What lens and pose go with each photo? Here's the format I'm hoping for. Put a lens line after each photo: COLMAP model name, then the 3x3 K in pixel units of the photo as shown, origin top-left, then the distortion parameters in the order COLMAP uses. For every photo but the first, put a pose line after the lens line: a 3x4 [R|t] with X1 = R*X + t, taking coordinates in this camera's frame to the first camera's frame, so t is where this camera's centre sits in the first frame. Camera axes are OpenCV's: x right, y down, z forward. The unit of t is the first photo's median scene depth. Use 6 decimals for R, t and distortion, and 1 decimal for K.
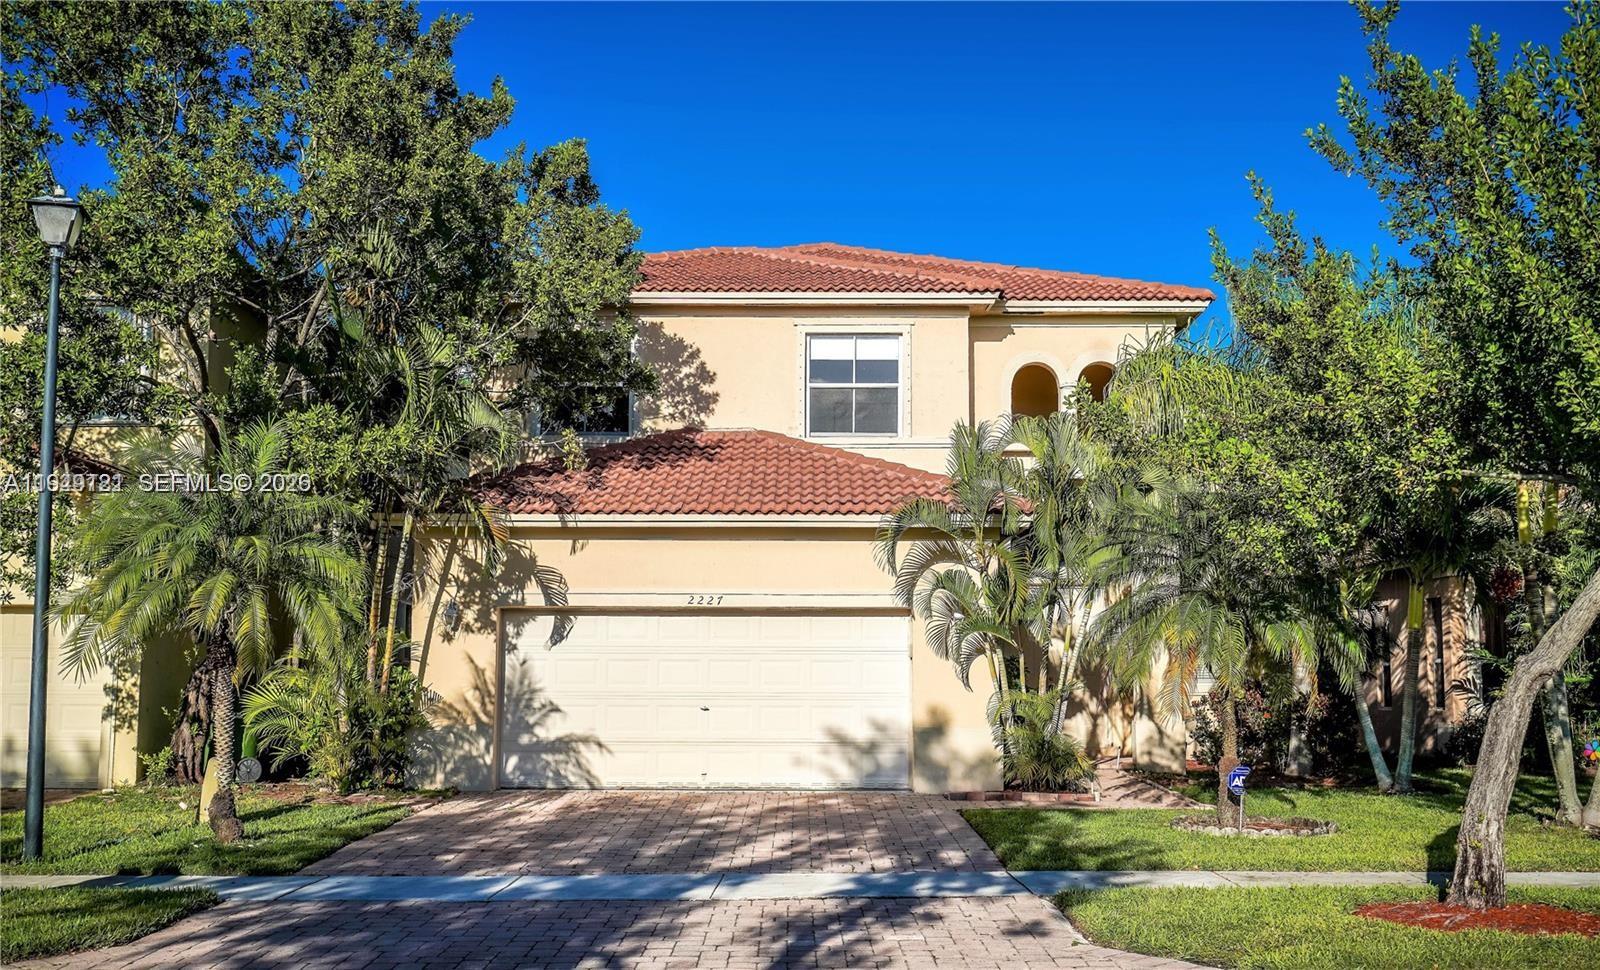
lens RADIAL K [[1590.4, 0, 800.0], [0, 1590.4, 485.0], [0, 0, 1]] dist [-0.000402, -0.006491]
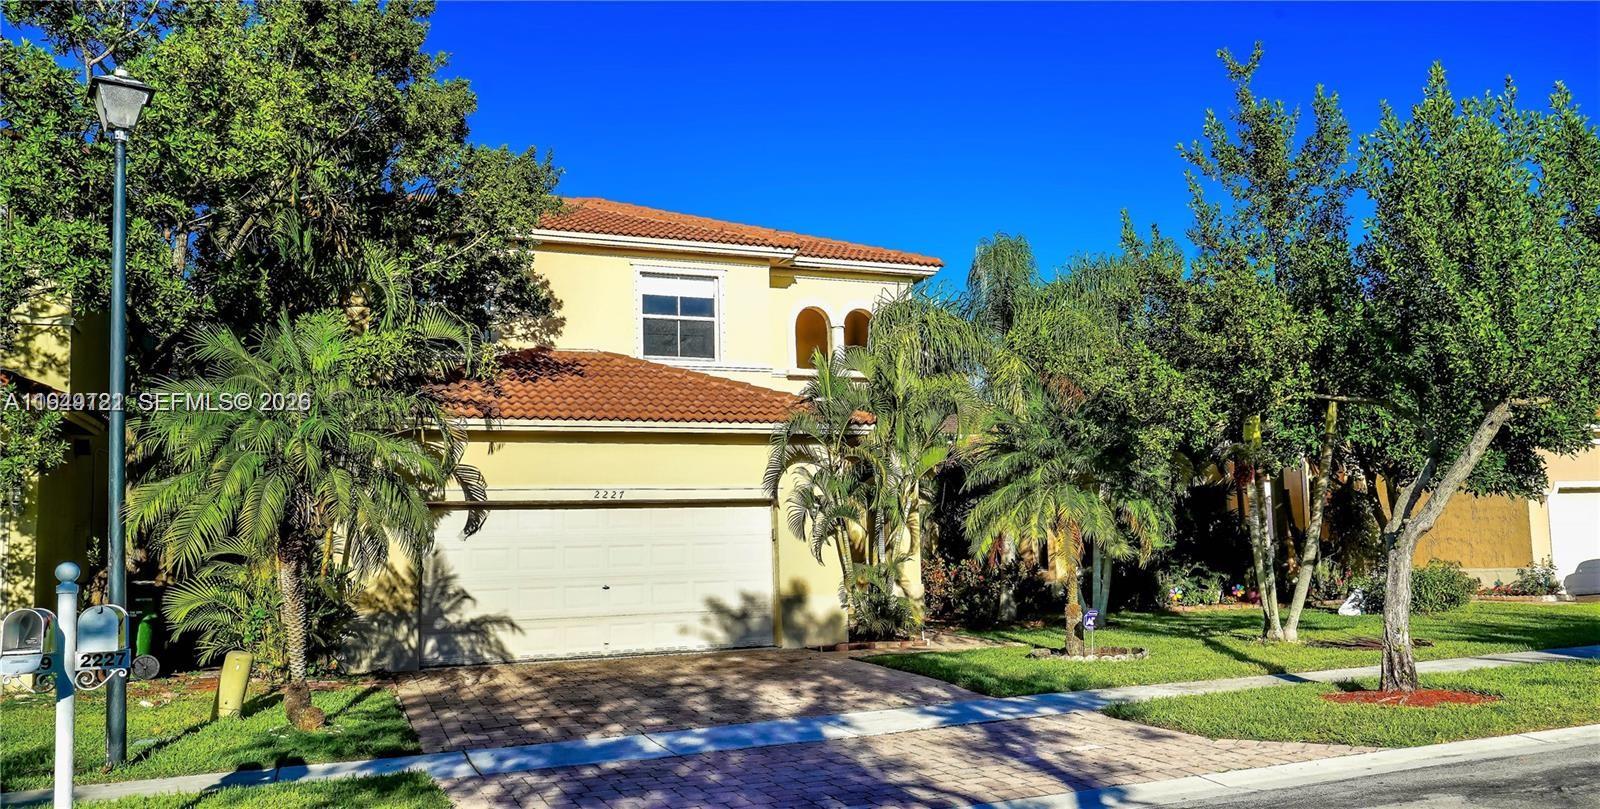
lens RADIAL K [[1258.5, 0, 881.2], [0, 1258.5, 405.3], [0, 0, 1]] dist [0.006804, -0.000431]
pose [[0.908186, 0.020017, 0.418088, -0.264446], [-0.017689, 0.999799, -0.009442, 0.012164], [-0.418193, 0.001179, 0.908358, 0.079812]]
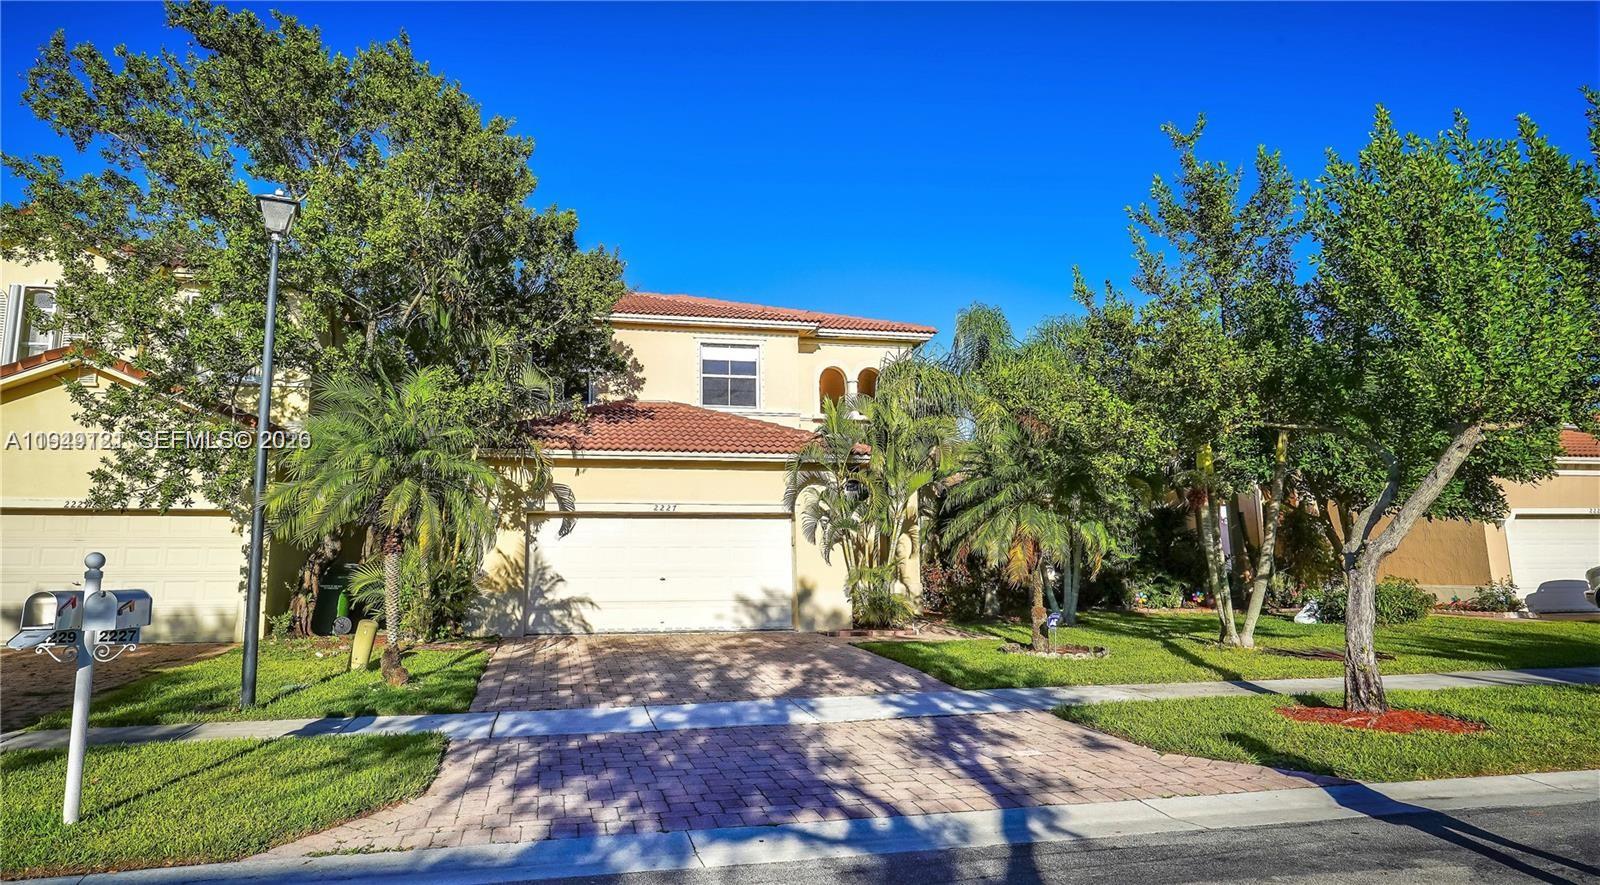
lens RADIAL K [[864.4, 0, 709.9], [0, 864.4, 413.8], [0, 0, 1]] dist [-0.004603, 0.003521]
pose [[0.981870, 0.025479, 0.187833, -0.175498], [-0.016772, 0.998716, -0.047802, 0.020772], [-0.188810, 0.043785, 0.981037, 0.170742]]
